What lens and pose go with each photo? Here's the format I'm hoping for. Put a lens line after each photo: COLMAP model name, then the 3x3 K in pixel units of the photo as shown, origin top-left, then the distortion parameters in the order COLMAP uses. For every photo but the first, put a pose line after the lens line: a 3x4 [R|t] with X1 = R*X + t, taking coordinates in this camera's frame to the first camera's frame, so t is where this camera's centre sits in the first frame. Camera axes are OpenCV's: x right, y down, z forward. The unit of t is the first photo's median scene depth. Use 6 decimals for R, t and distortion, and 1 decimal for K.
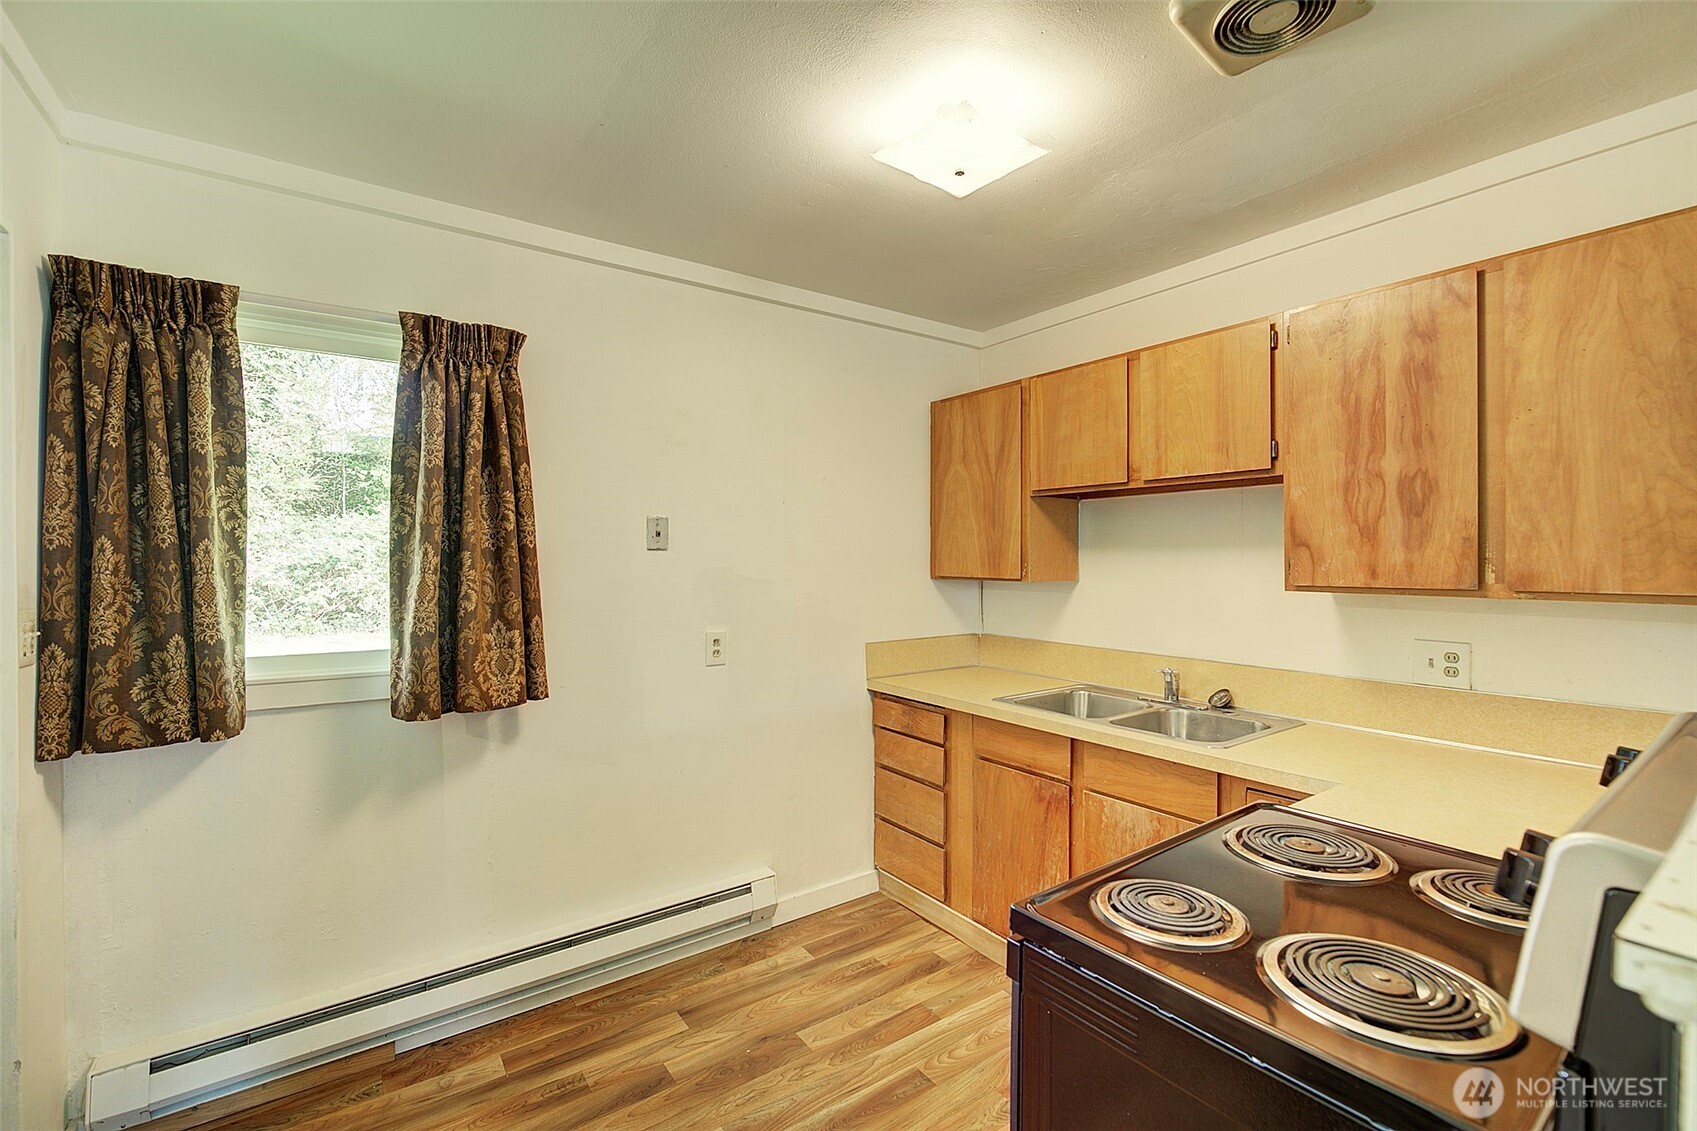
lens RADIAL K [[722.6, 0, 848.5], [0, 722.6, 565.5], [0, 0, 1]] dist [-0.012278, 0.000043]
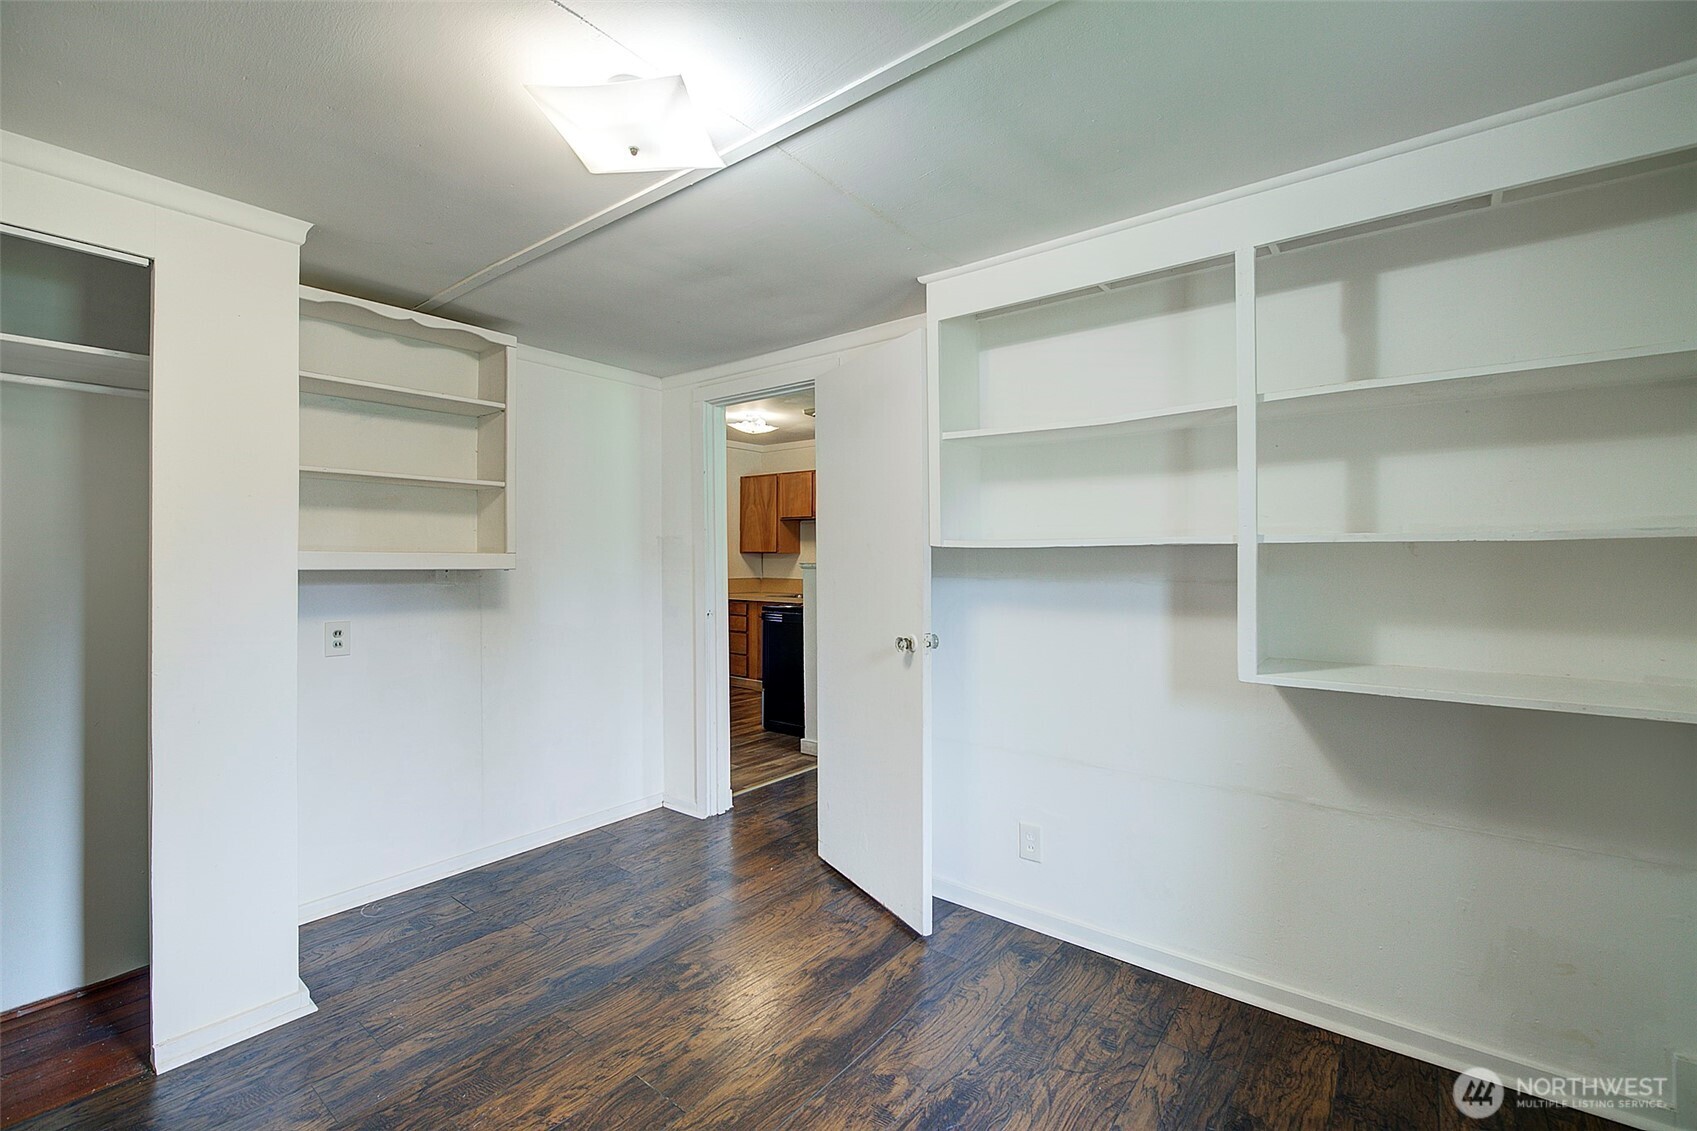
lens RADIAL K [[722.6, 0, 848.5], [0, 722.6, 565.5], [0, 0, 1]] dist [-0.012278, 0.000043]
pose [[0.958164, 0.004418, 0.286186, -0.372490], [-0.004552, 0.999990, -0.000197, 0.099863], [-0.286184, -0.001114, 0.958174, -2.288162]]
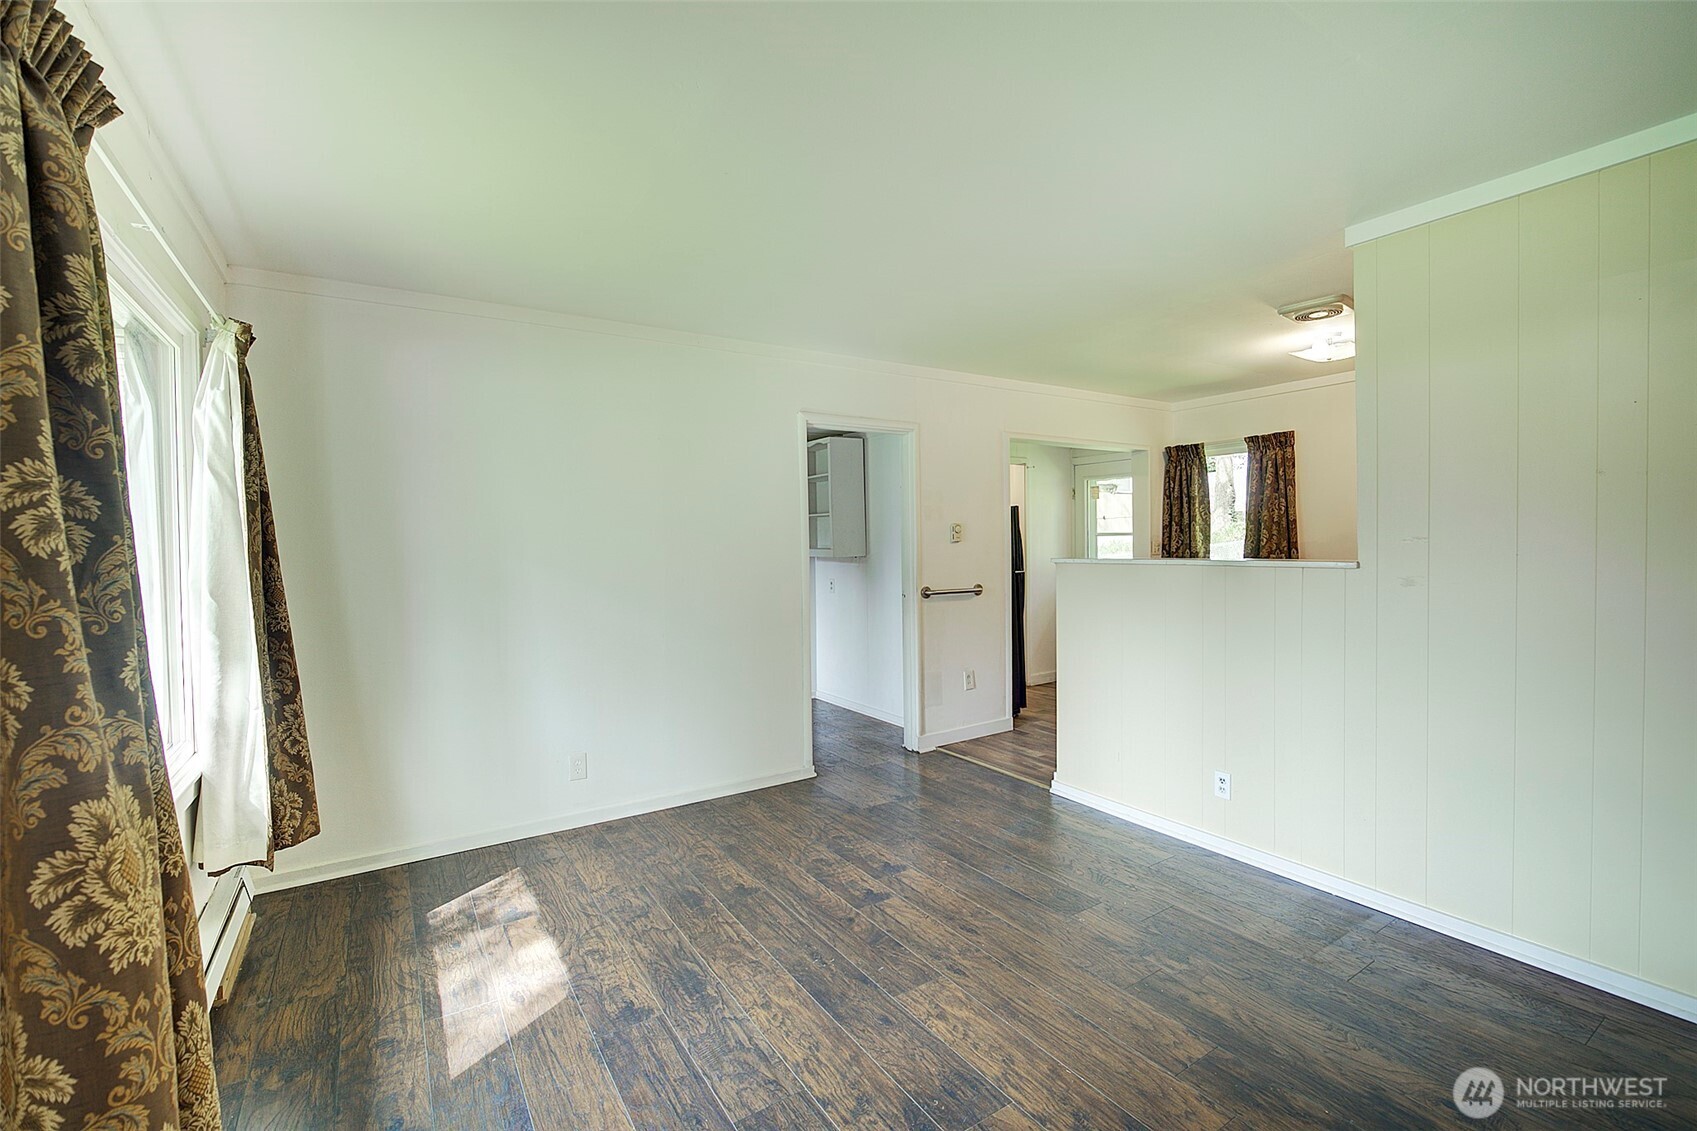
lens RADIAL K [[722.6, 0, 848.5], [0, 722.6, 565.5], [0, 0, 1]] dist [-0.012278, 0.000043]
pose [[-0.041526, 0.036173, -0.998482, 2.347152], [0.008393, 0.999322, 0.035854, 0.032236], [0.999102, -0.006891, -0.041802, -0.444813]]
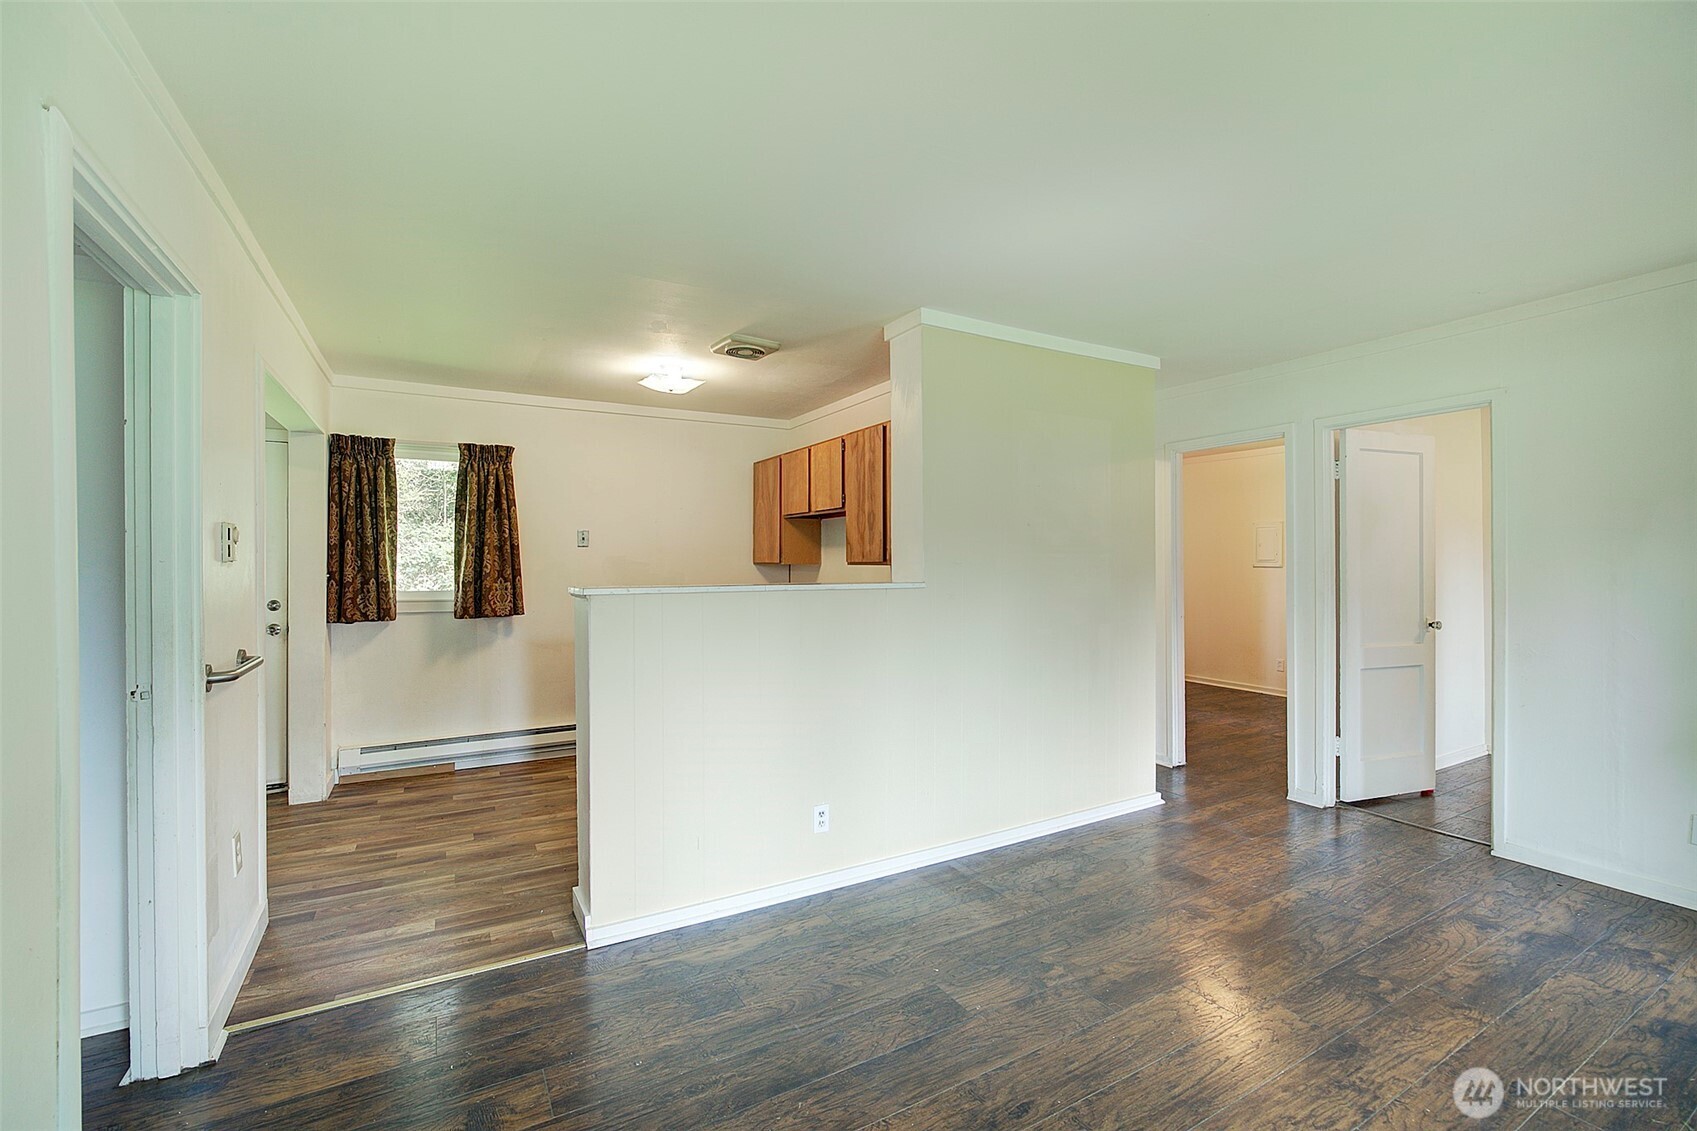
lens RADIAL K [[722.6, 0, 848.5], [0, 722.6, 565.5], [0, 0, 1]] dist [-0.012278, 0.000043]
pose [[0.994650, 0.002191, -0.103277, 0.908347], [-0.002790, 0.999980, -0.005661, 0.053887], [0.103262, 0.005919, 0.994637, -1.233551]]
